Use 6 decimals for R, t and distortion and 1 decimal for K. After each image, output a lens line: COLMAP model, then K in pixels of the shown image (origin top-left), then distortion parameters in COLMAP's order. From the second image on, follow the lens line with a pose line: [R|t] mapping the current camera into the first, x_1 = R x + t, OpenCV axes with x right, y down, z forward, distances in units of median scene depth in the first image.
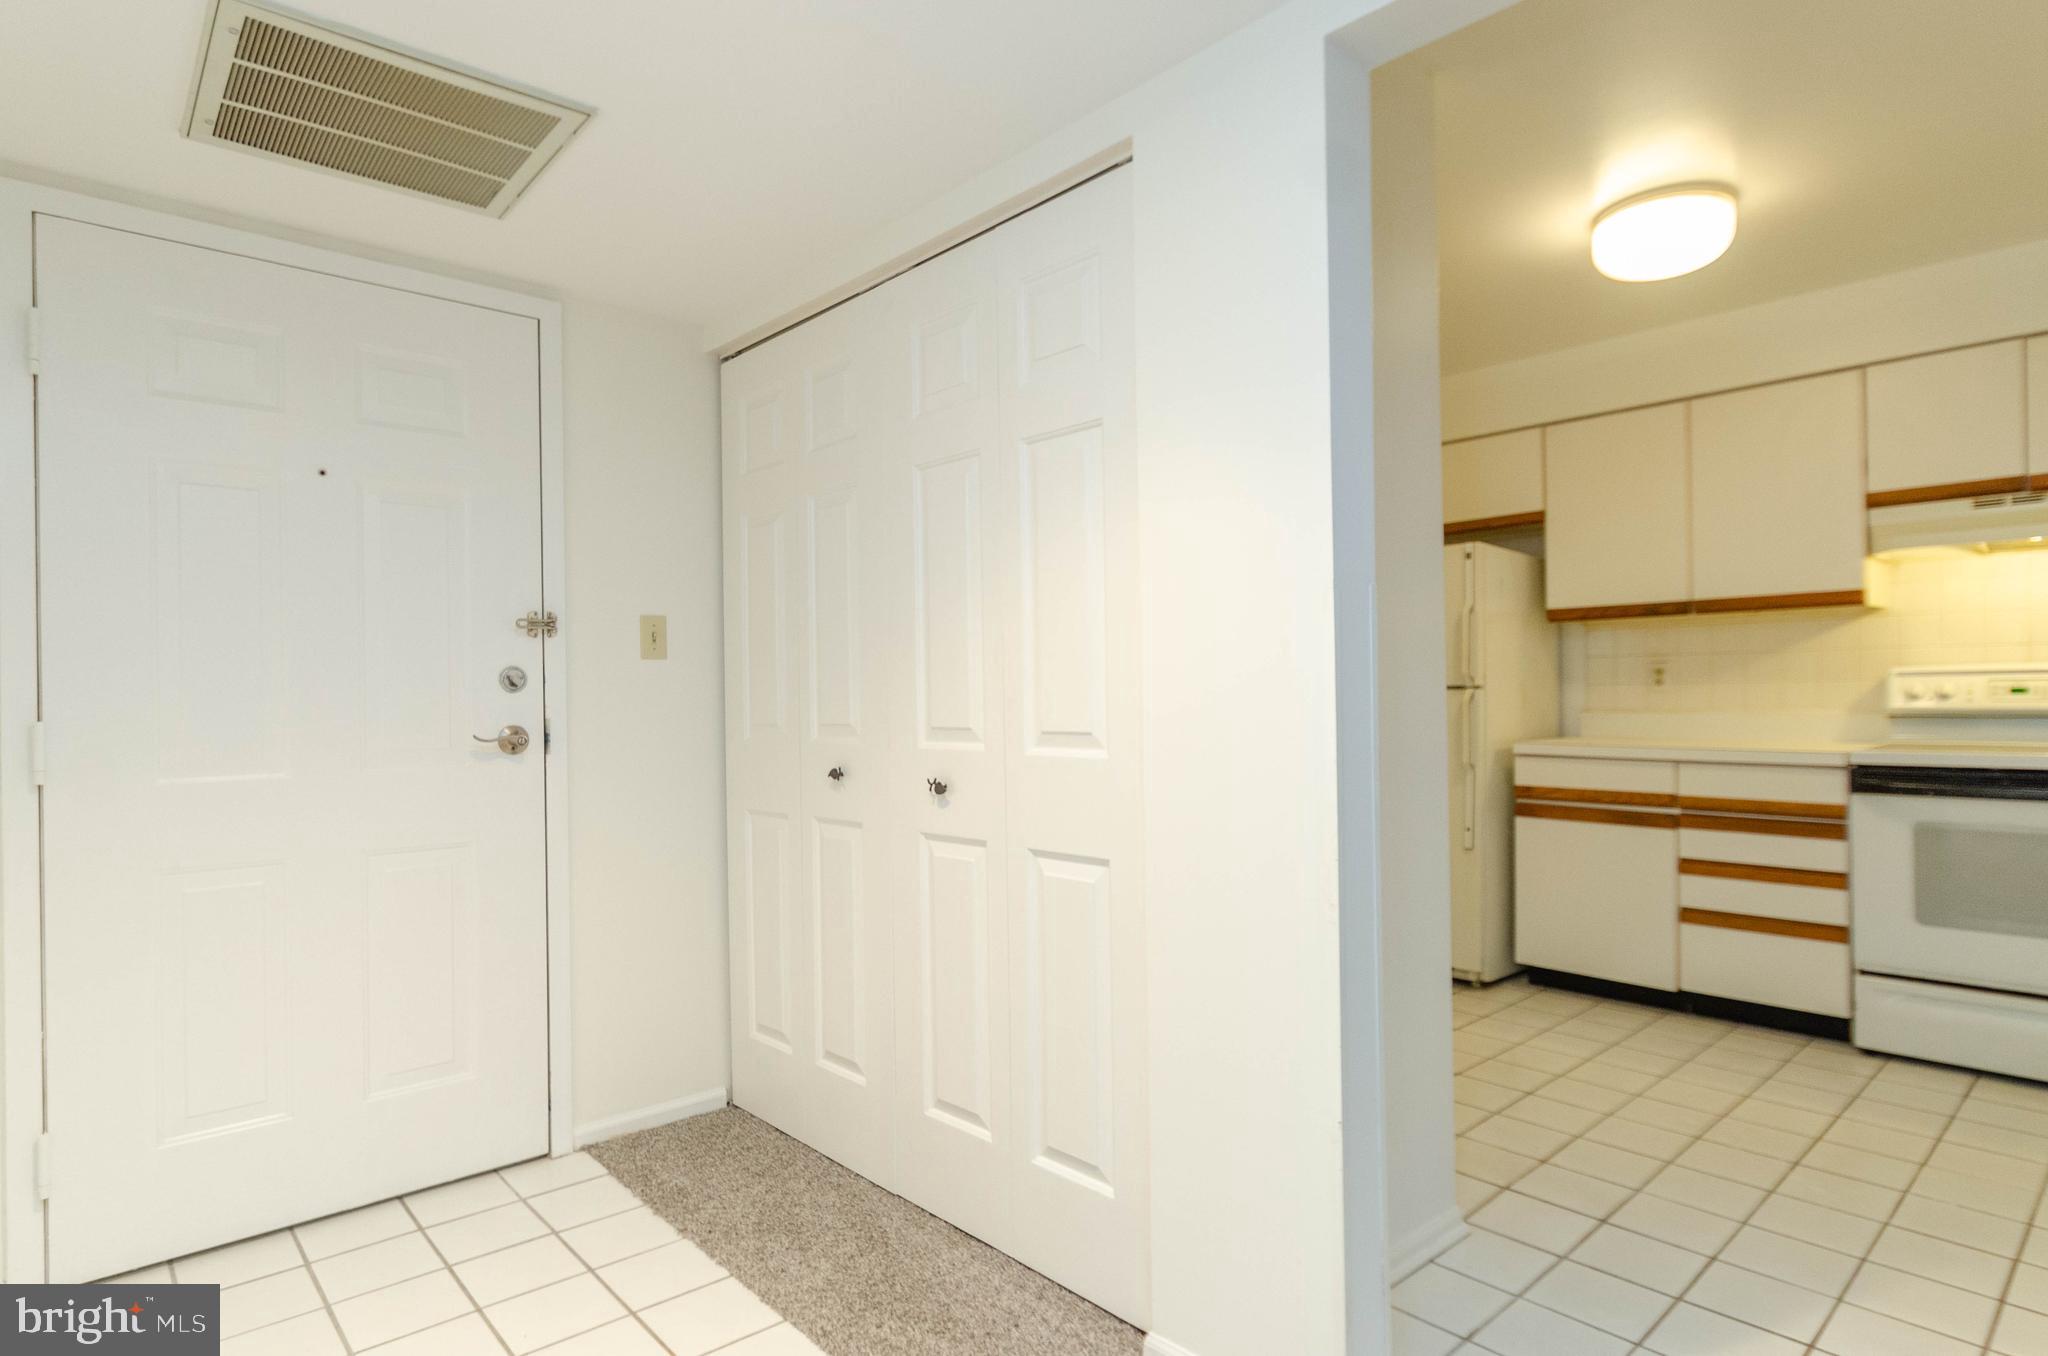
lens RADIAL K [[1077.5, 0, 1014.5], [0, 1077.5, 698.1], [0, 0, 1]] dist [0.000170, -0.006764]
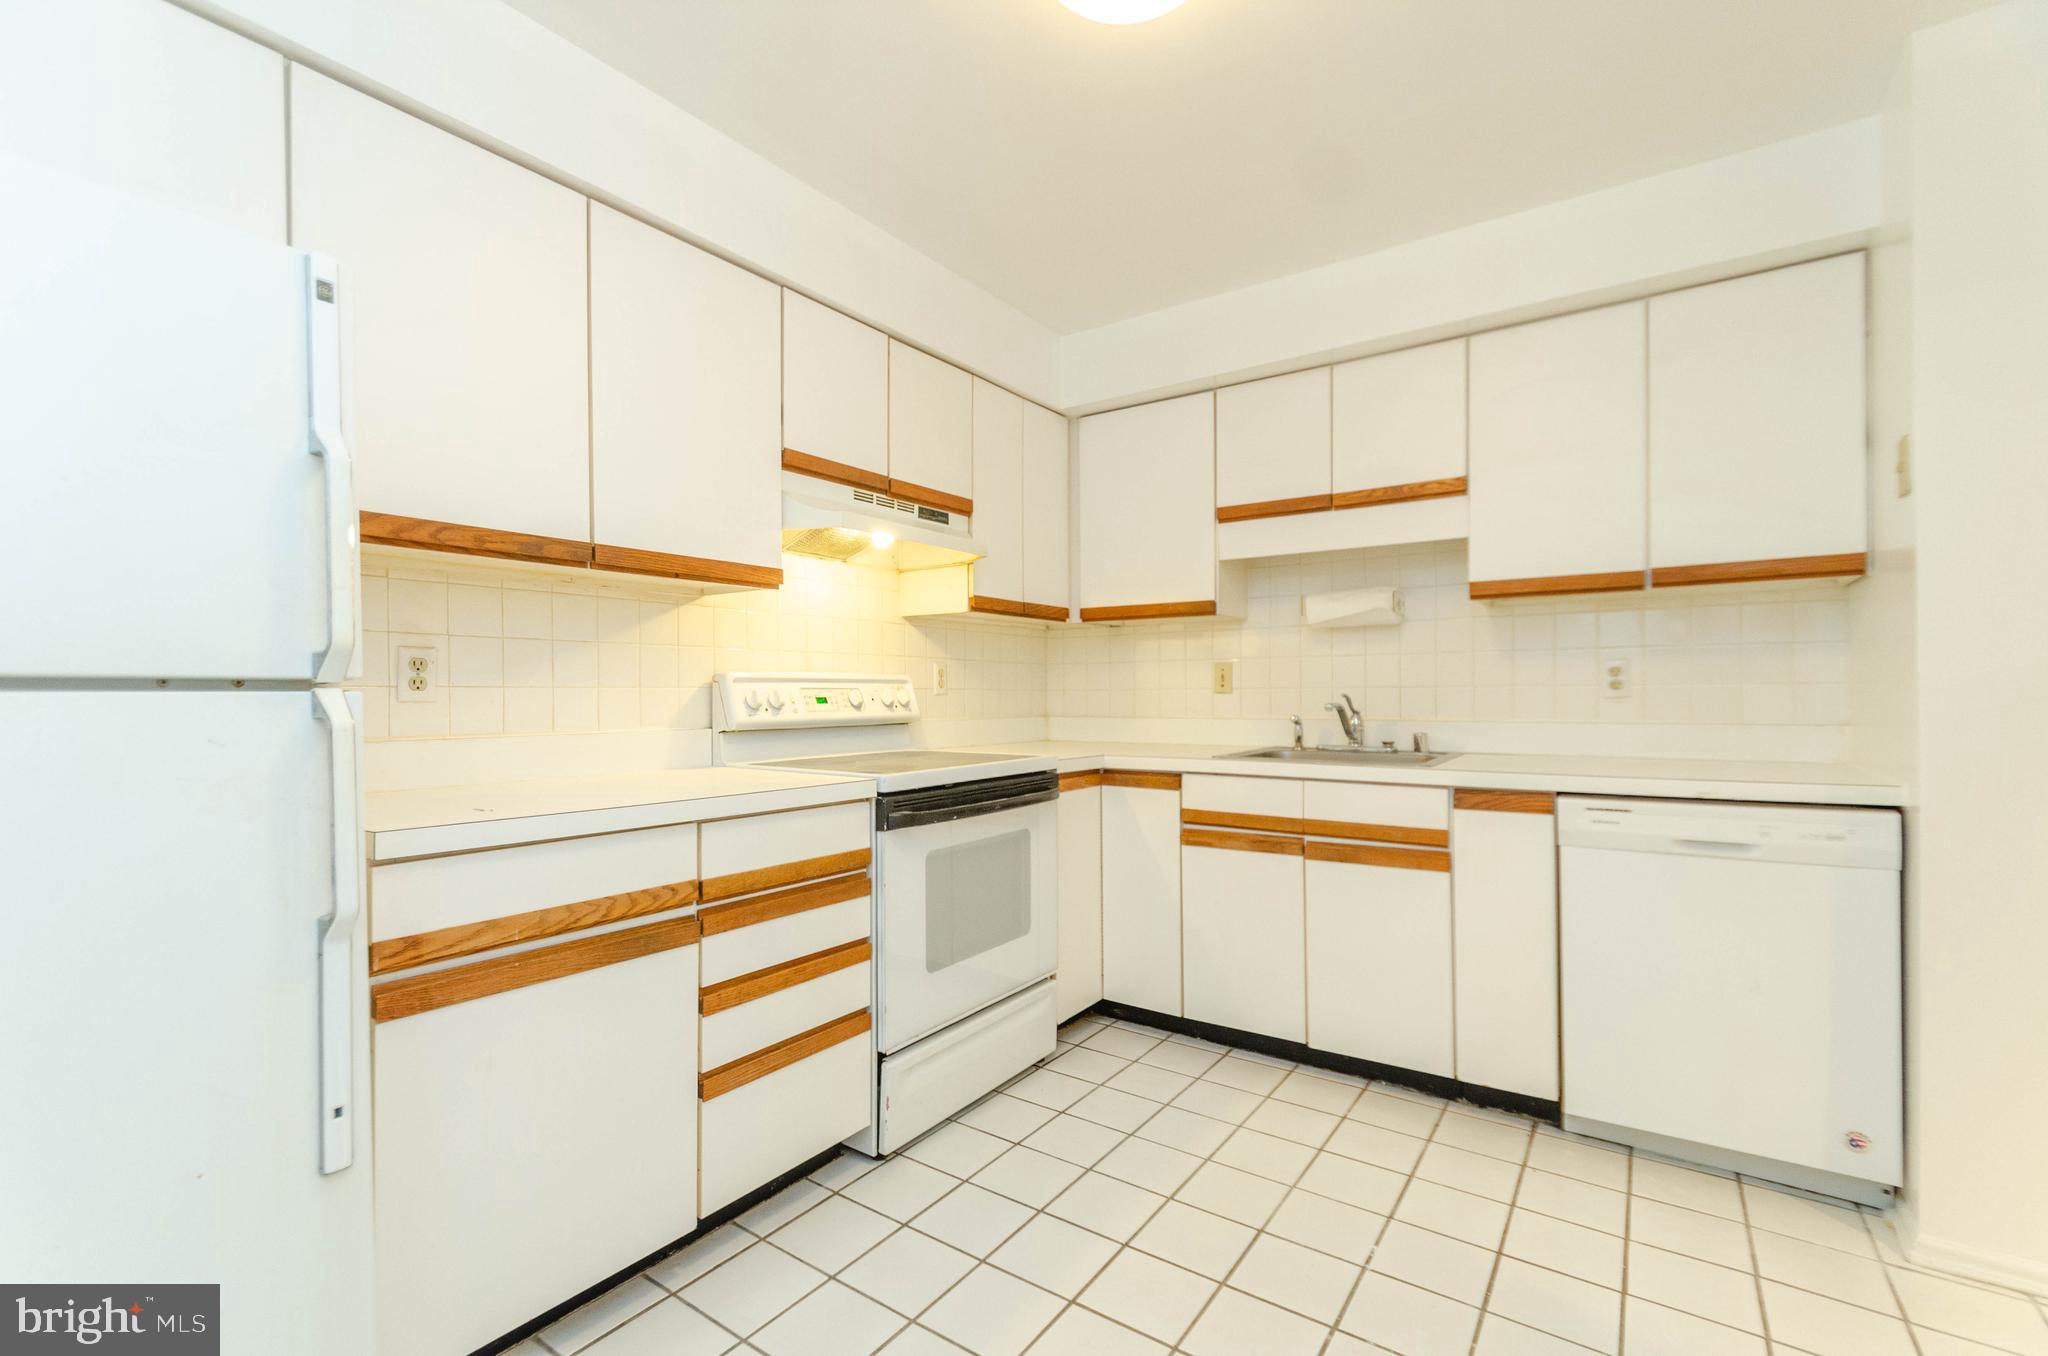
lens RADIAL K [[899.9, 0, 1019.3], [0, 899.9, 690.2], [0, 0, 1]] dist [0.005576, -0.001018]
pose [[-0.223799, 0.018342, 0.974463, 0.109811], [0.011652, 0.999802, -0.016142, -0.001248], [-0.974566, 0.007742, -0.223969, 0.941160]]
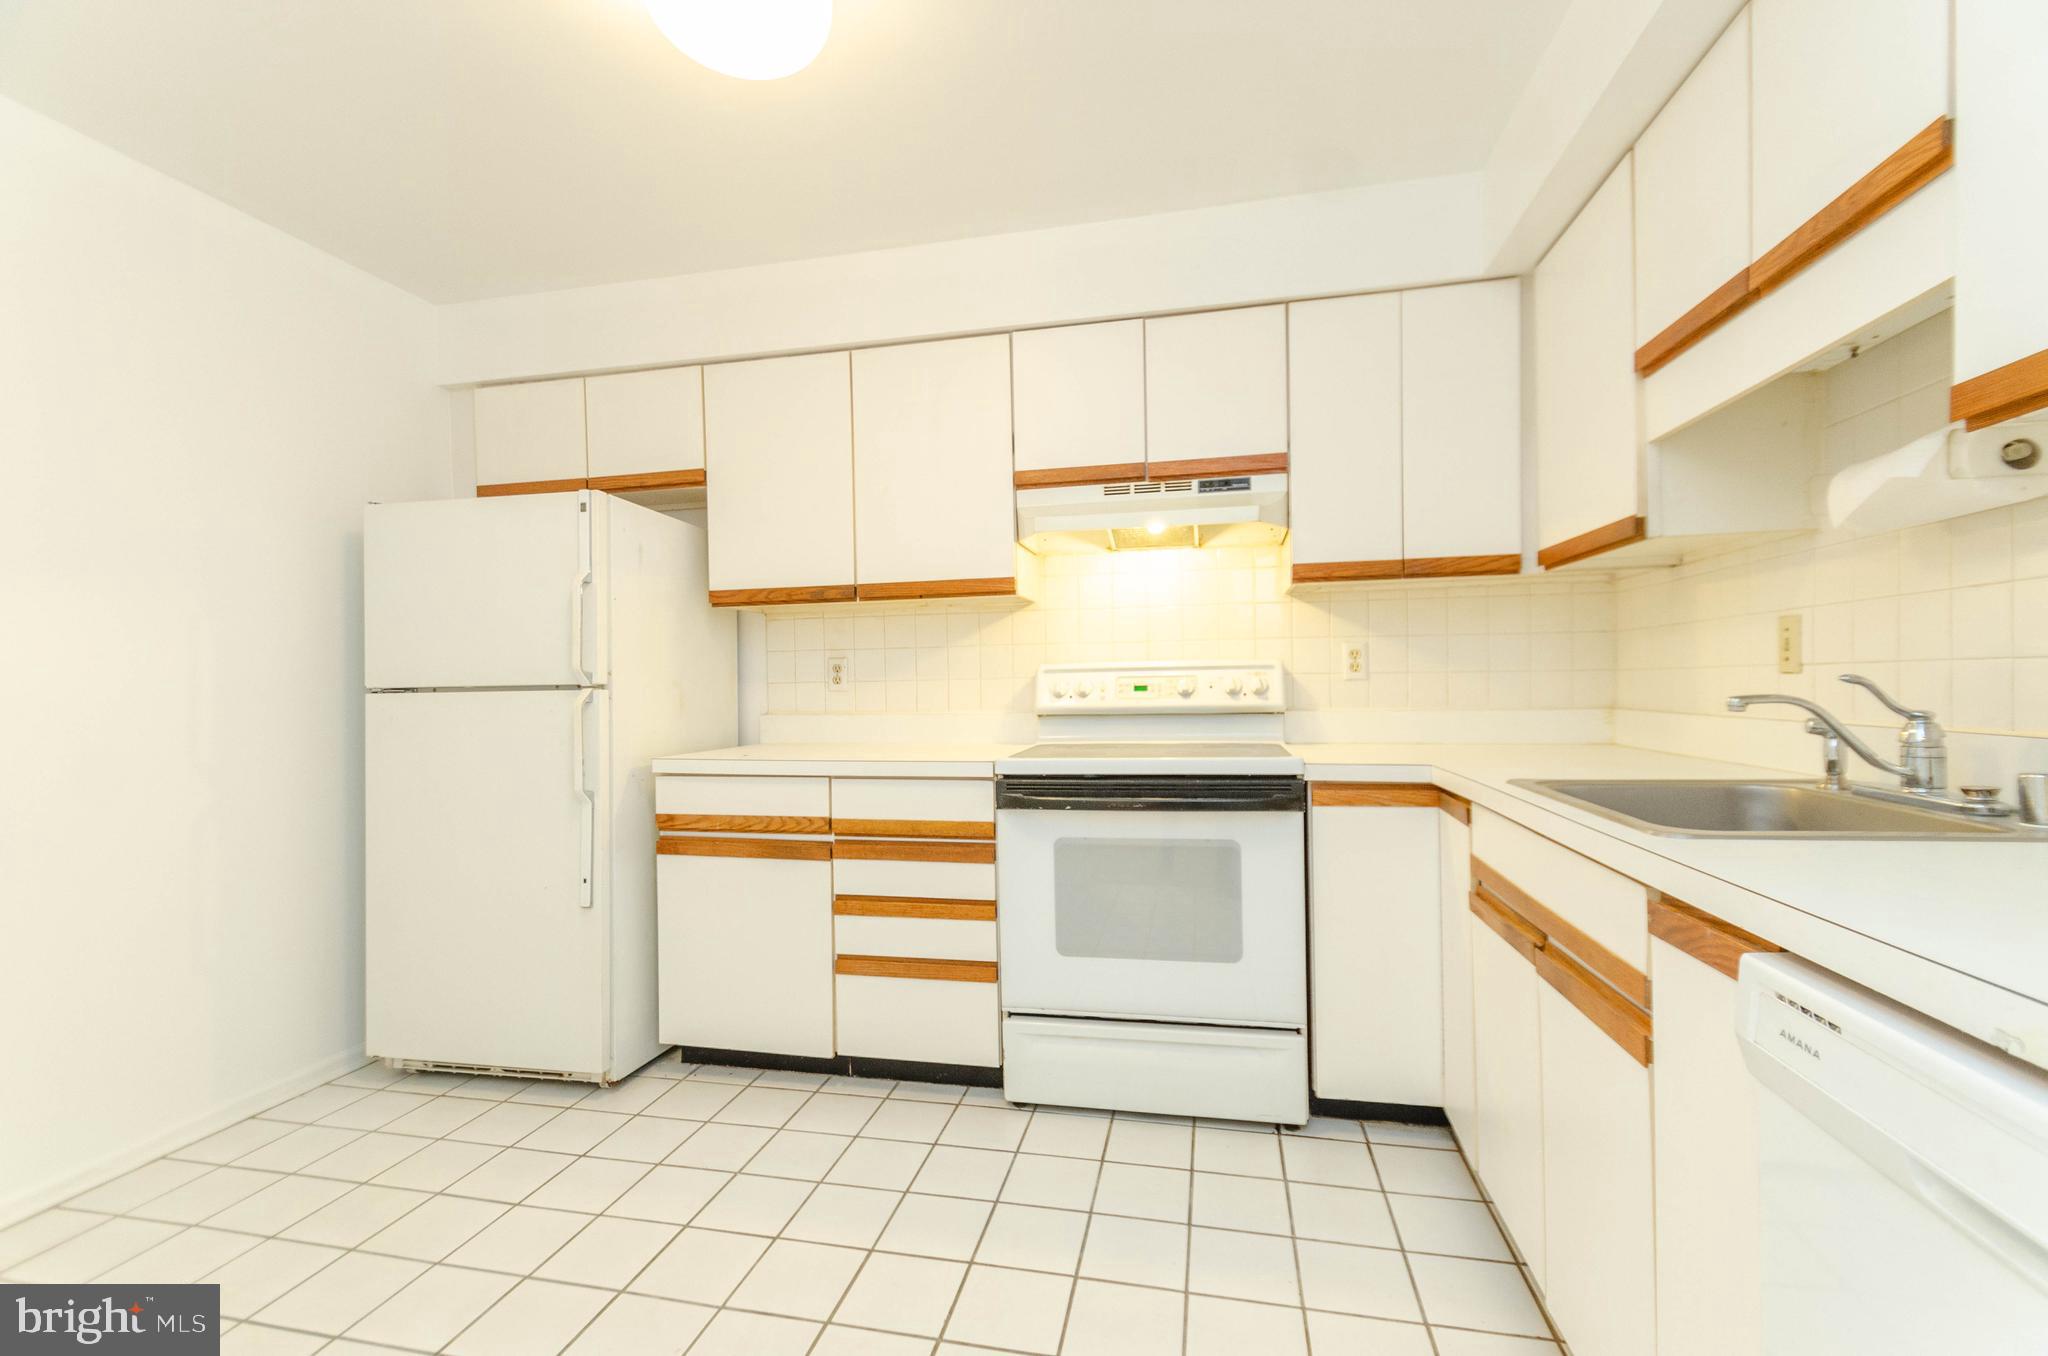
lens RADIAL K [[899.9, 0, 1014.1], [0, 899.9, 694.6], [0, 0, 1]] dist [0.005576, -0.001018]
pose [[0.812662, -0.007572, 0.582686, 0.332051], [0.008796, 0.999961, 0.000727, -0.002842], [-0.582669, 0.004535, 0.812697, 0.364942]]
